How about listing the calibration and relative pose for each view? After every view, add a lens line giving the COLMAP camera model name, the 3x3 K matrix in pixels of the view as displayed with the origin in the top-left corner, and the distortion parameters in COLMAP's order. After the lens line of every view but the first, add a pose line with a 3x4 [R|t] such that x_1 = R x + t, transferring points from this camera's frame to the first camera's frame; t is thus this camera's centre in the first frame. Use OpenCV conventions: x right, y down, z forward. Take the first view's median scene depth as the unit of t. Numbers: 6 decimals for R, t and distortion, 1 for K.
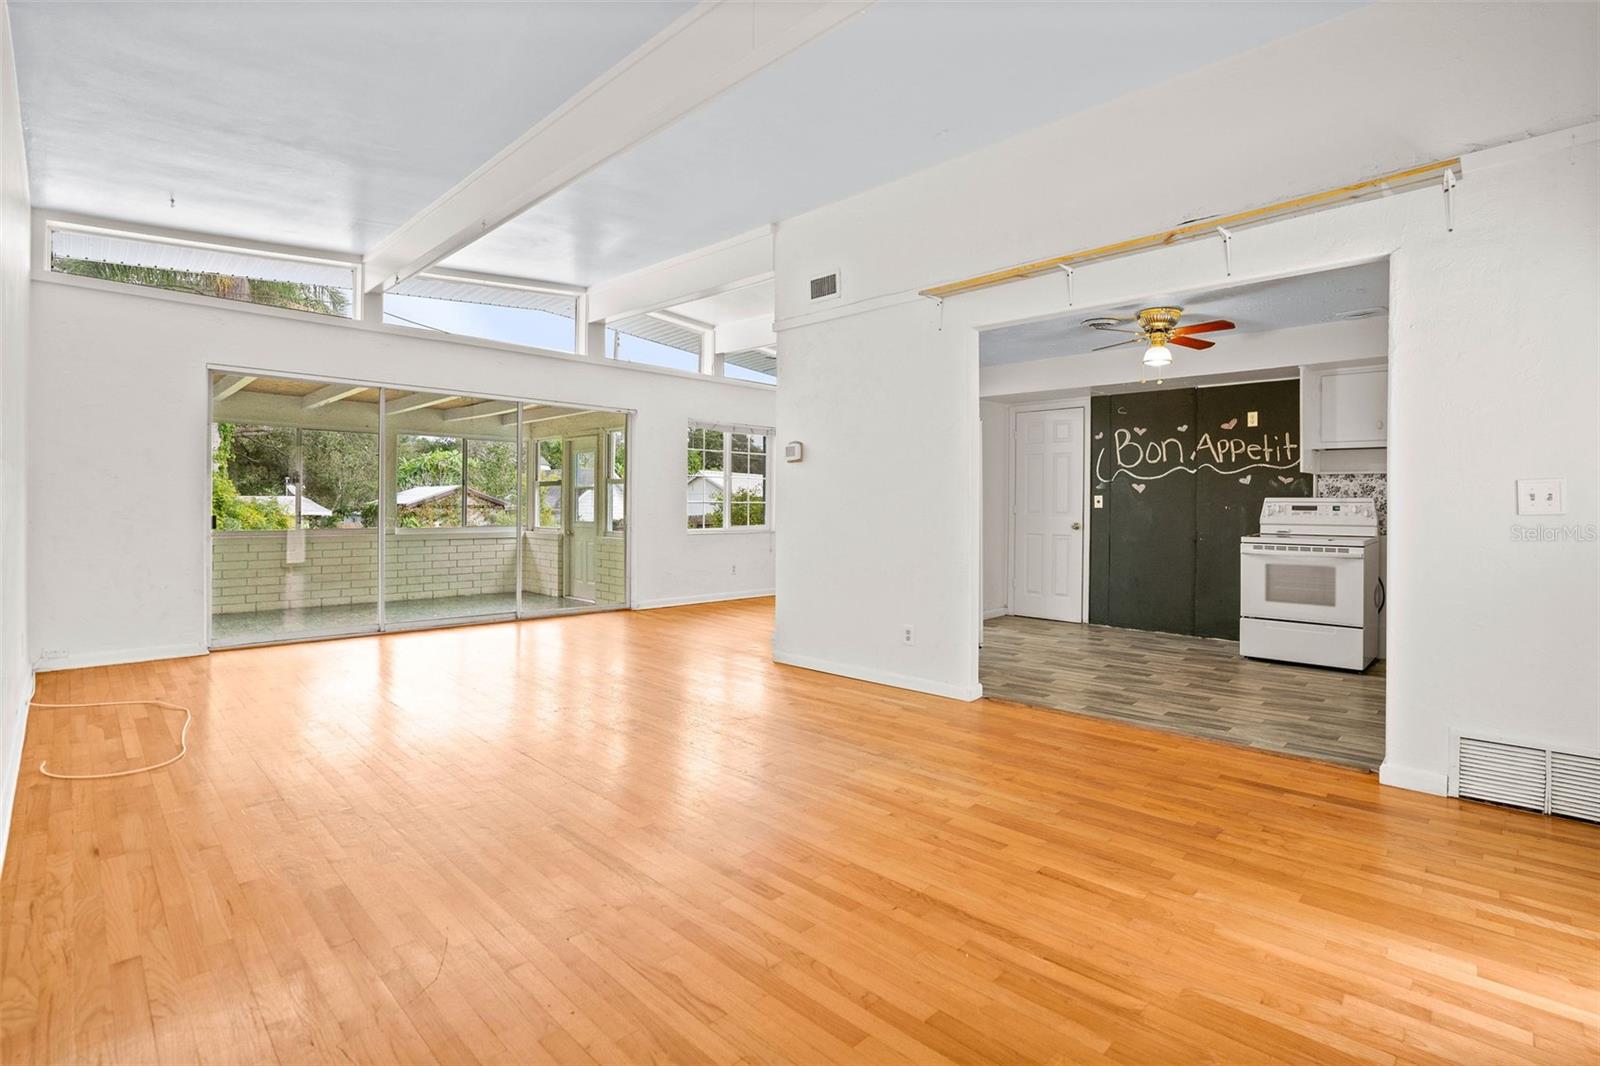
lens RADIAL K [[746.9, 0, 793.0], [0, 746.9, 506.9], [0, 0, 1]] dist [-0.047731, 0.009383]
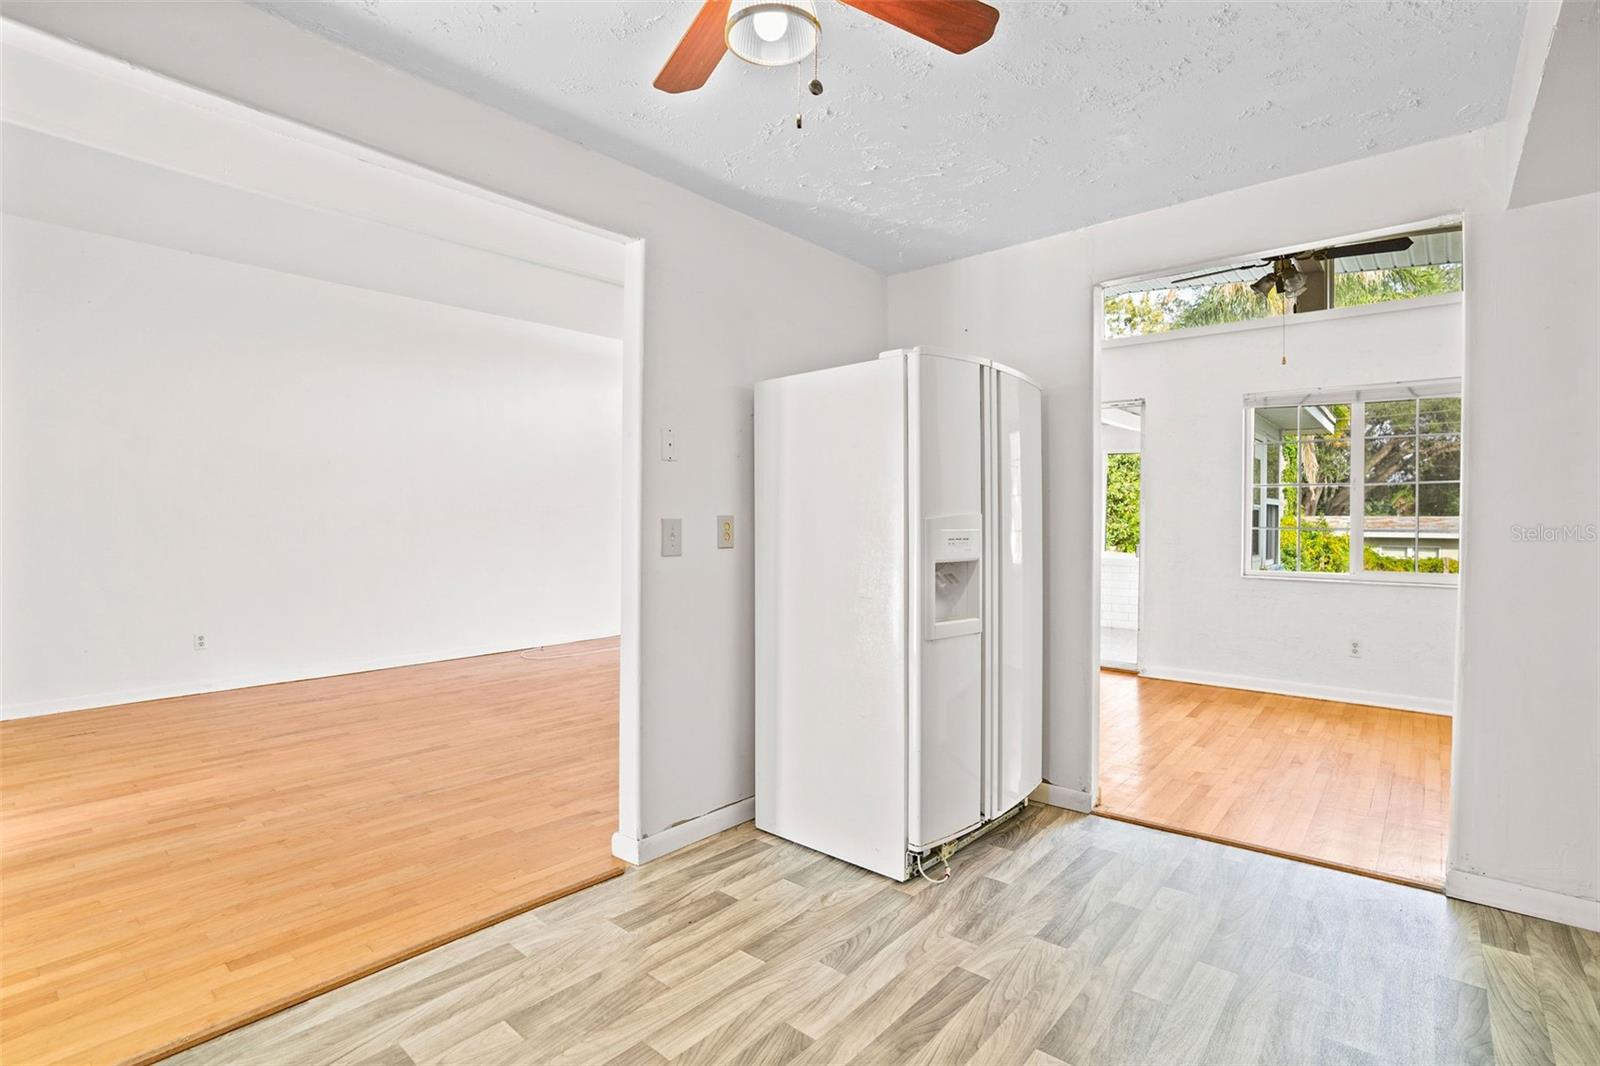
lens RADIAL K [[746.9, 0, 816.8], [0, 746.9, 528.4], [0, 0, 1]] dist [-0.047731, 0.009383]
pose [[0.087795, 0.012626, -0.996059, 0.460767], [-0.002199, 0.999920, 0.012481, -0.010551], [0.996136, 0.001094, 0.087816, 0.590810]]
